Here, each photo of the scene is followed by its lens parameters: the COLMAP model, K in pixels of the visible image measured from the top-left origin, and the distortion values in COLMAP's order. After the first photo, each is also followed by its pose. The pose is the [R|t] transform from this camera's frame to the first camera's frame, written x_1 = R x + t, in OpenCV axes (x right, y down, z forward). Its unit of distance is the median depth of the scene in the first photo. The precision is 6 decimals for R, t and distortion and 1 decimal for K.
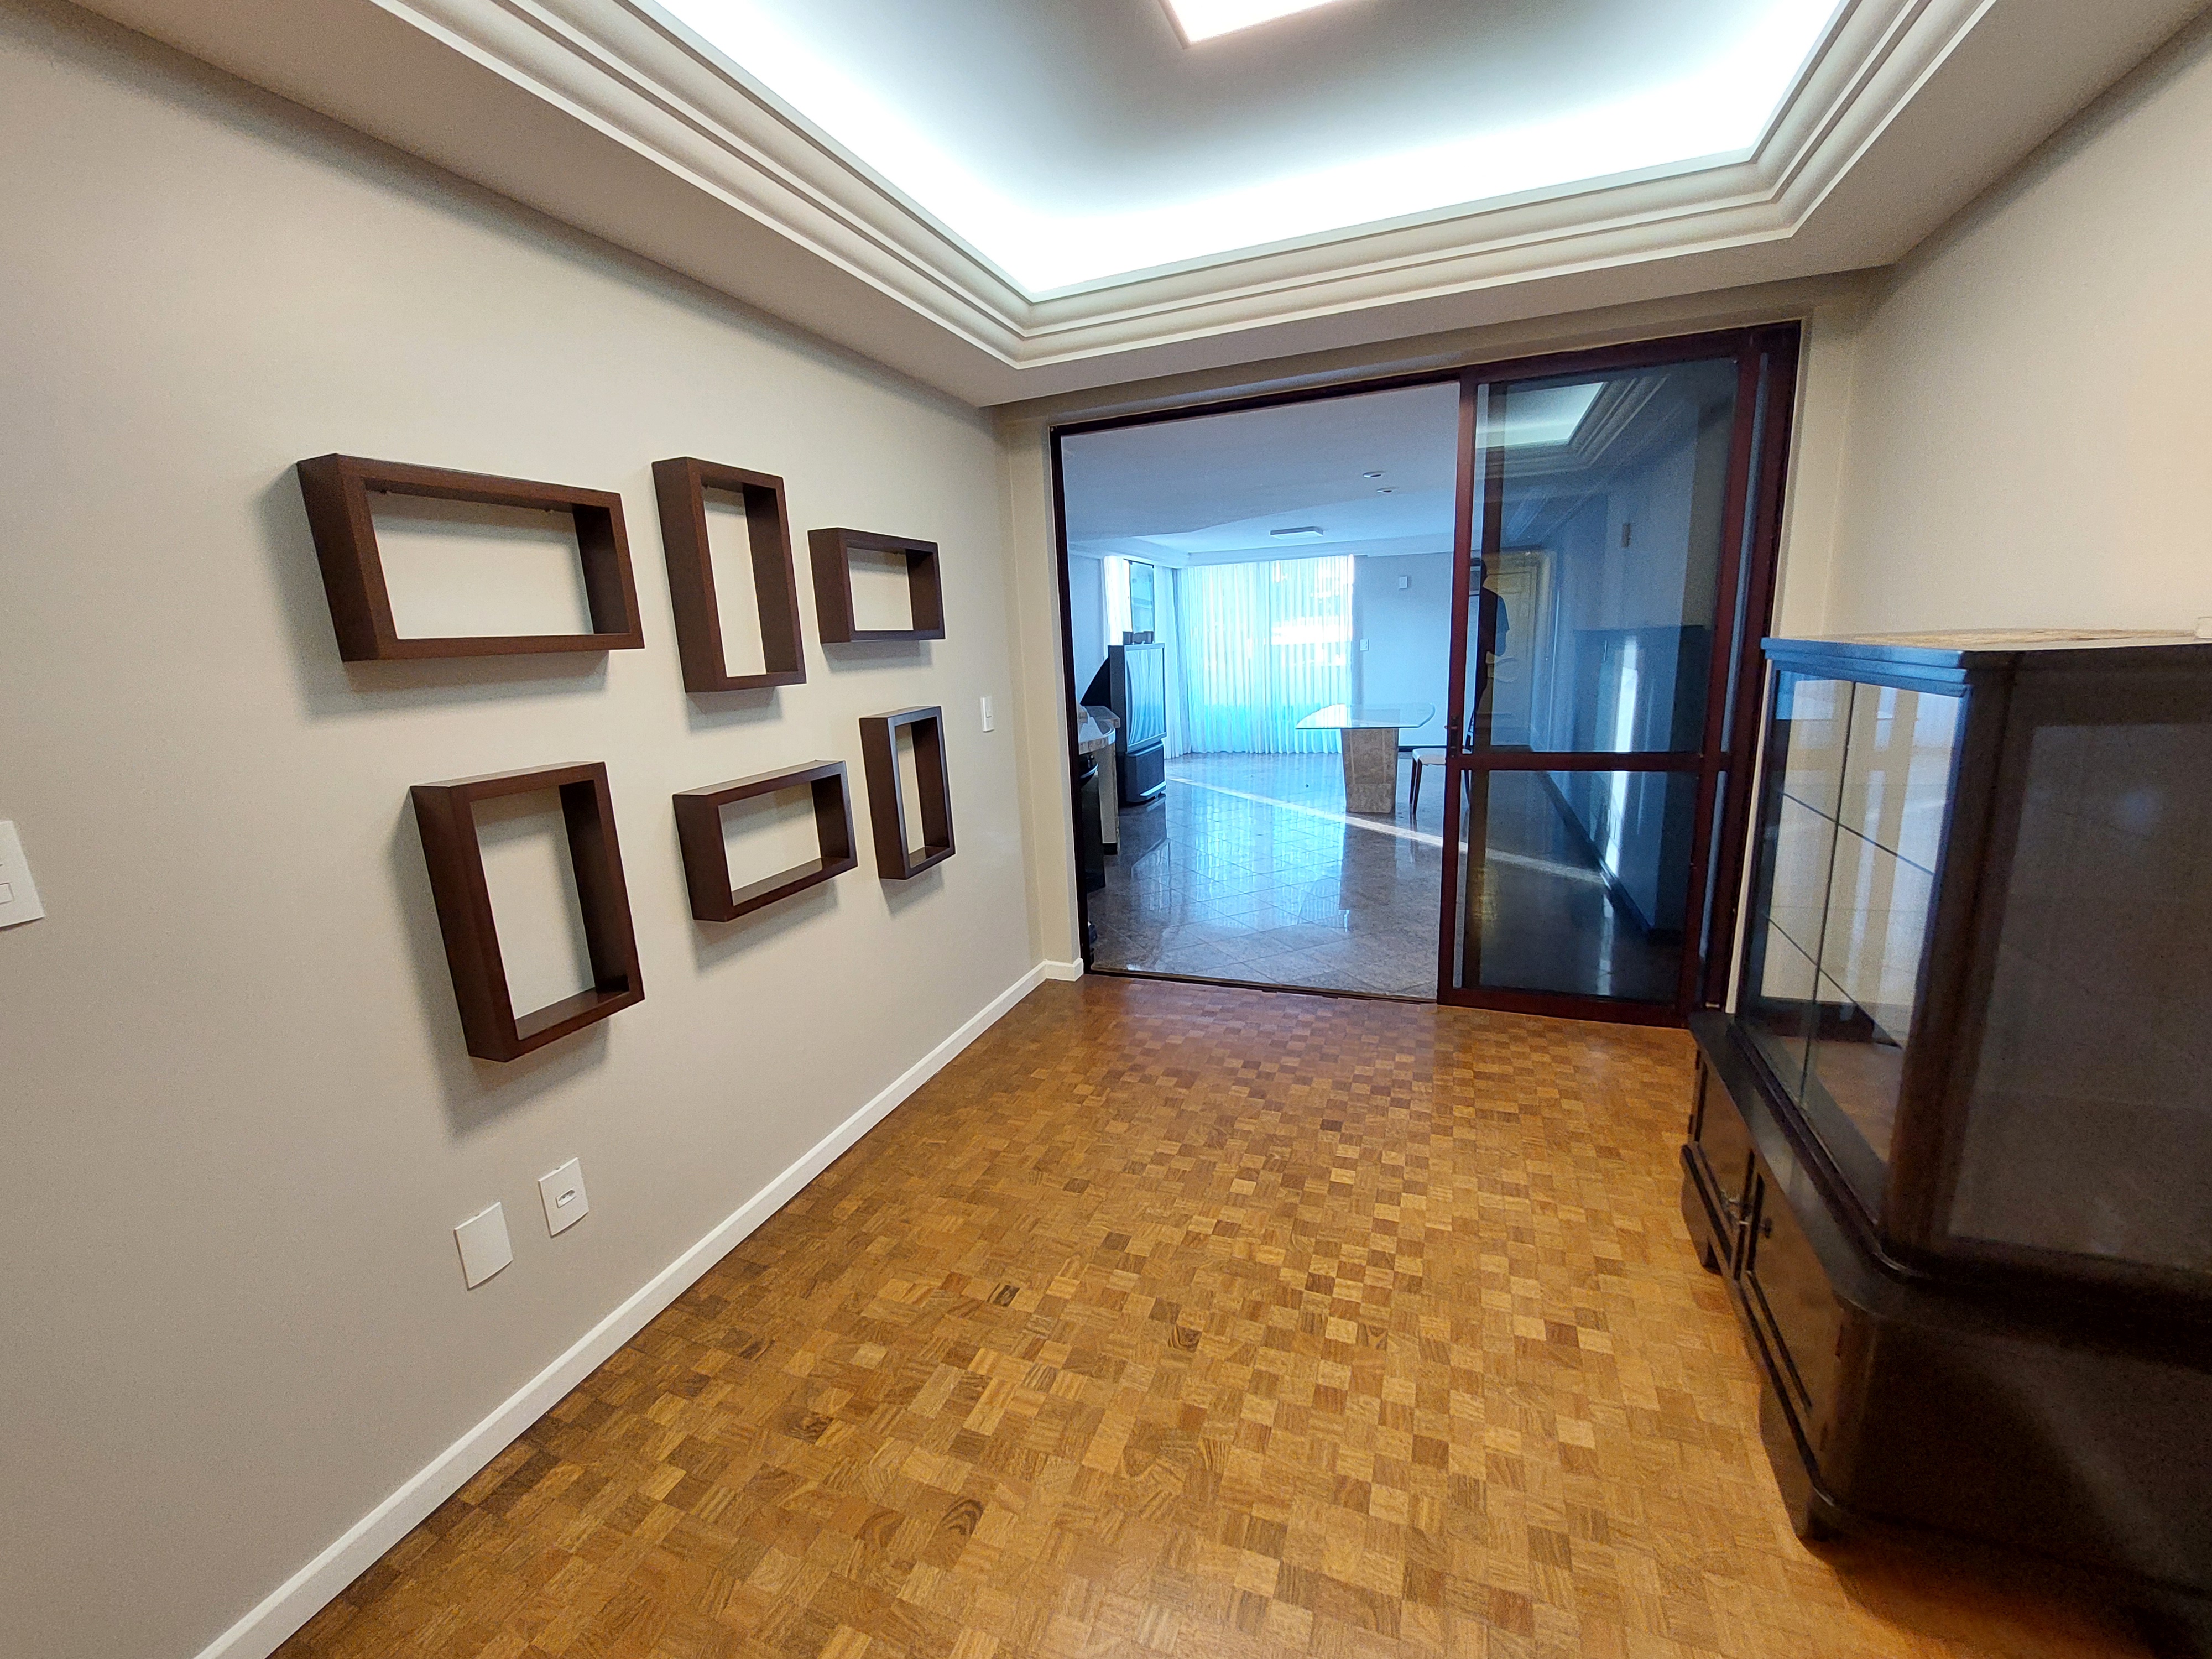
lens RADIAL K [[877.0, 0, 1106.0], [0, 877.0, 829.5], [0, 0, 1]] dist [-0.000476, -0.000097]
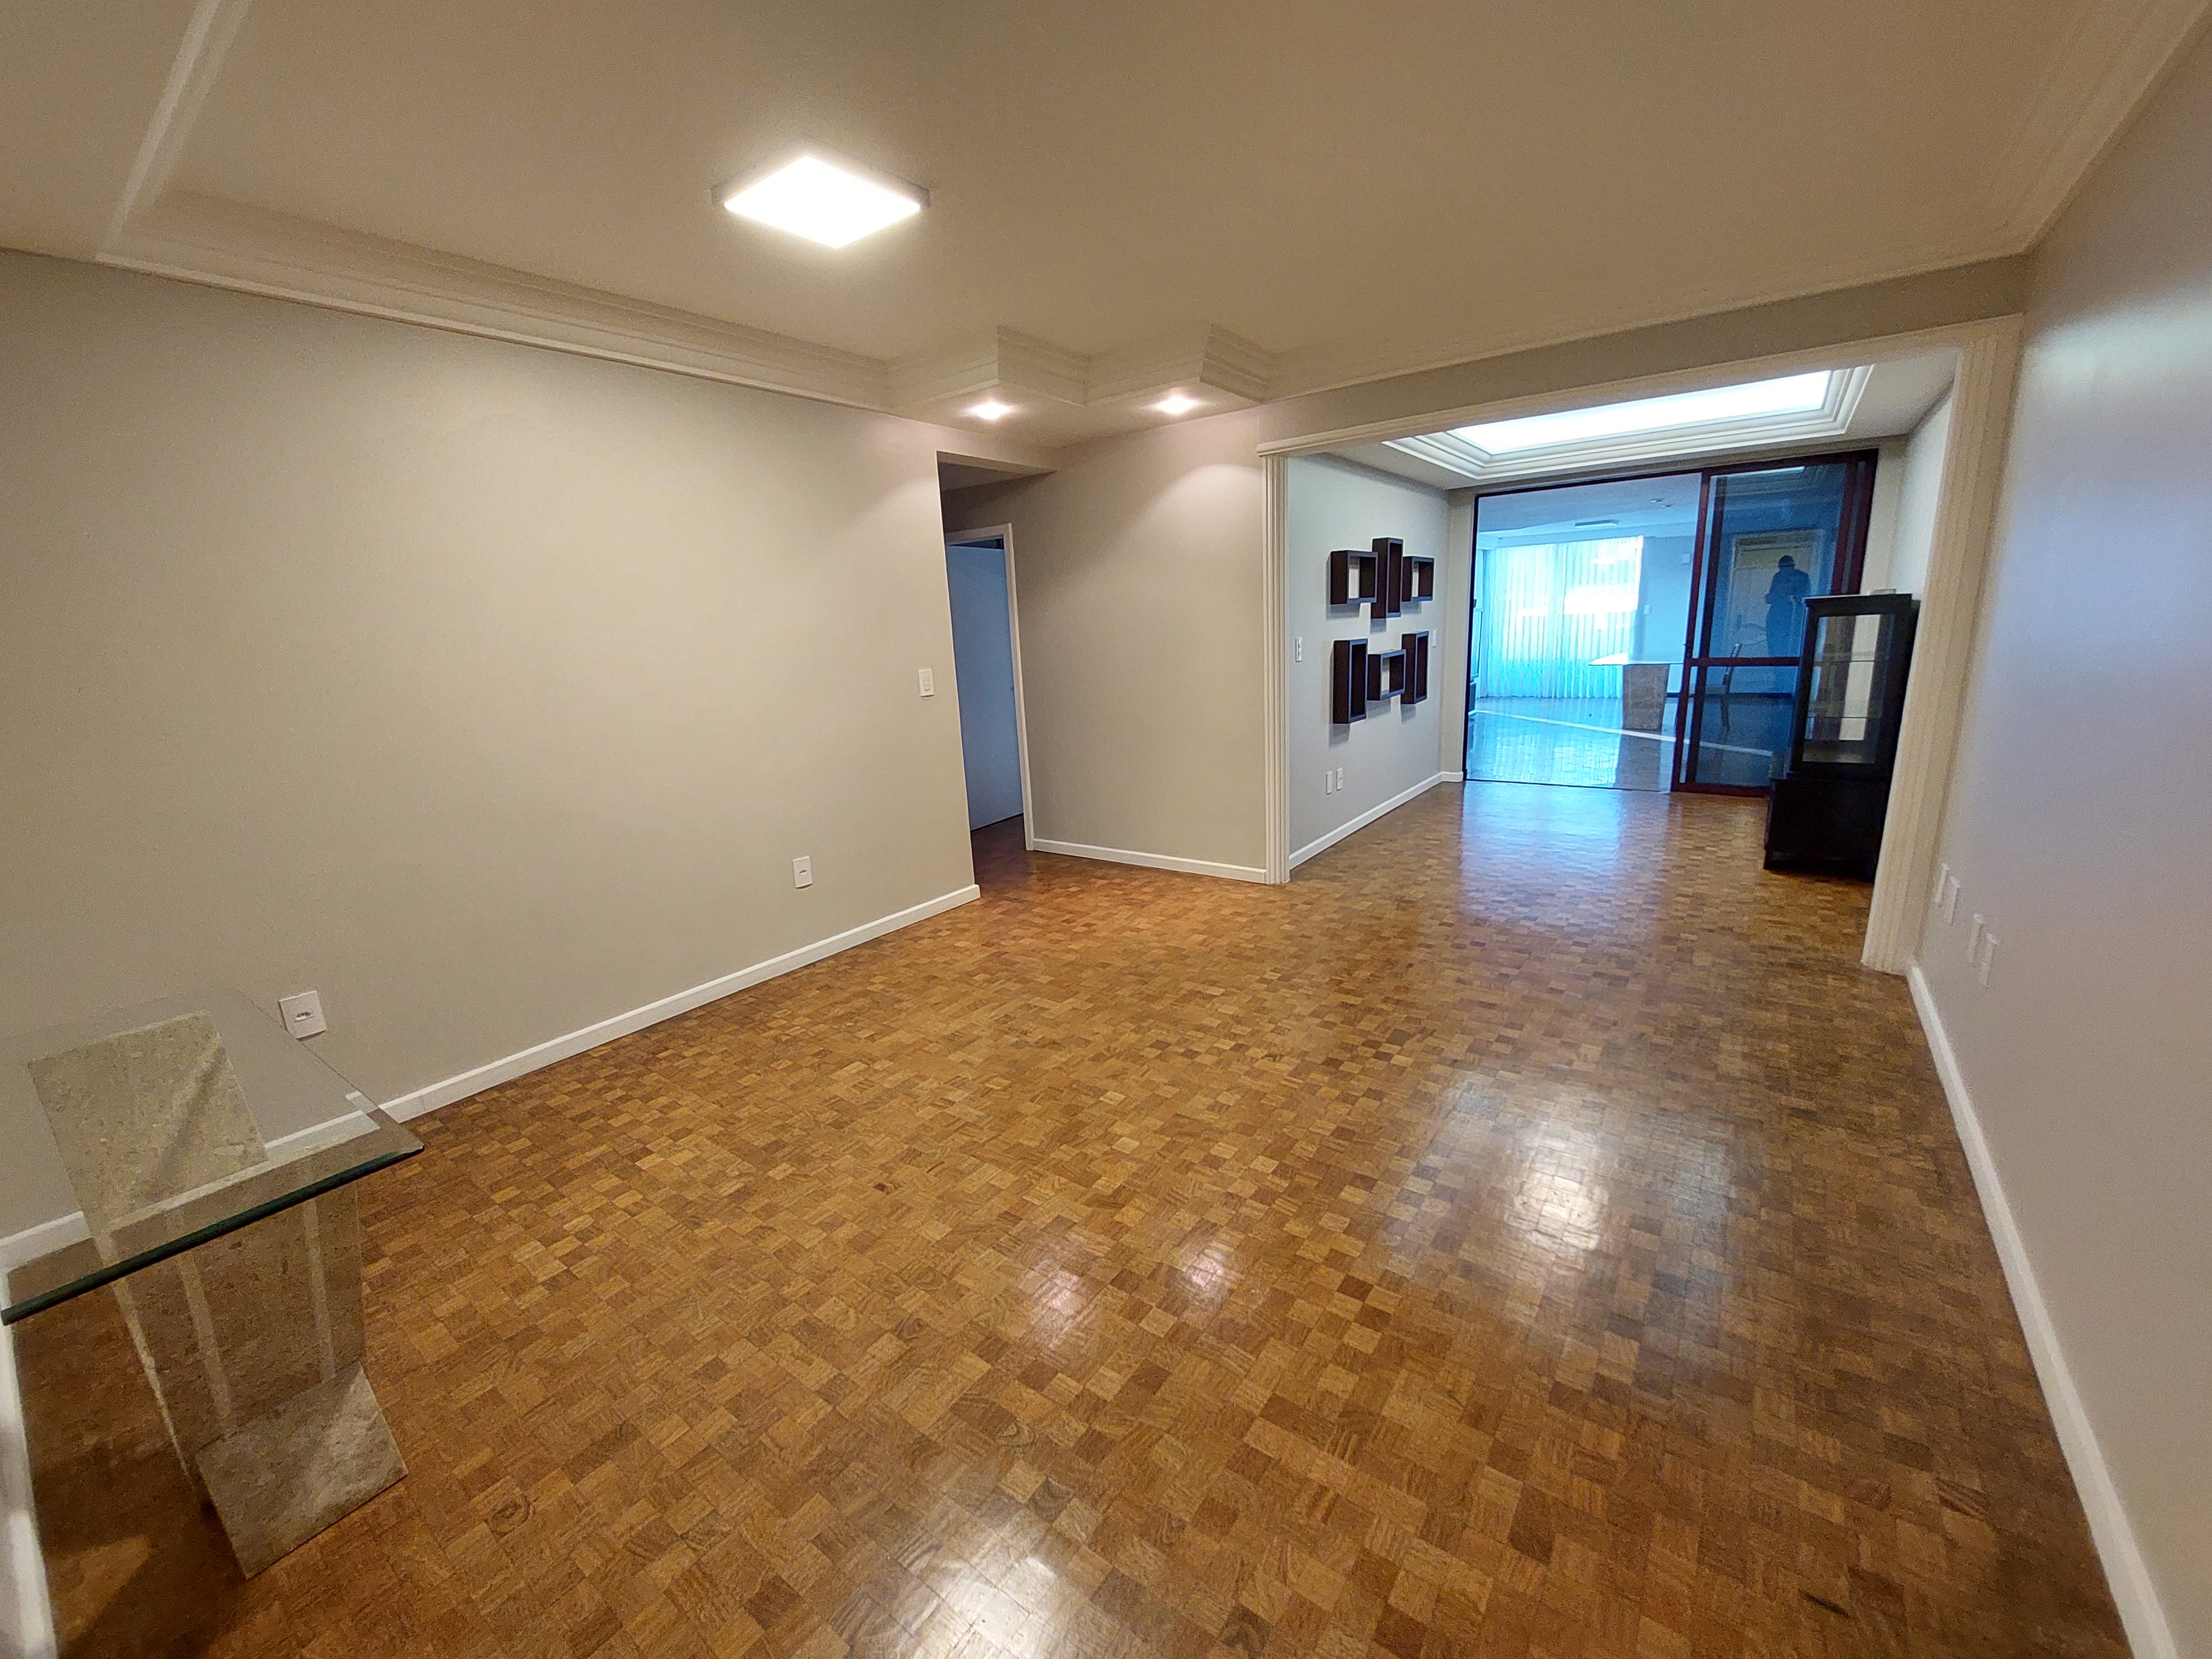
lens RADIAL K [[877.0, 0, 1106.0], [0, 877.0, 829.5], [0, 0, 1]] dist [-0.000476, -0.000097]
pose [[0.965216, 0.061490, -0.254121, -0.267805], [-0.053229, 0.997810, 0.039263, 0.226468], [0.255979, -0.024371, 0.966375, -0.977654]]
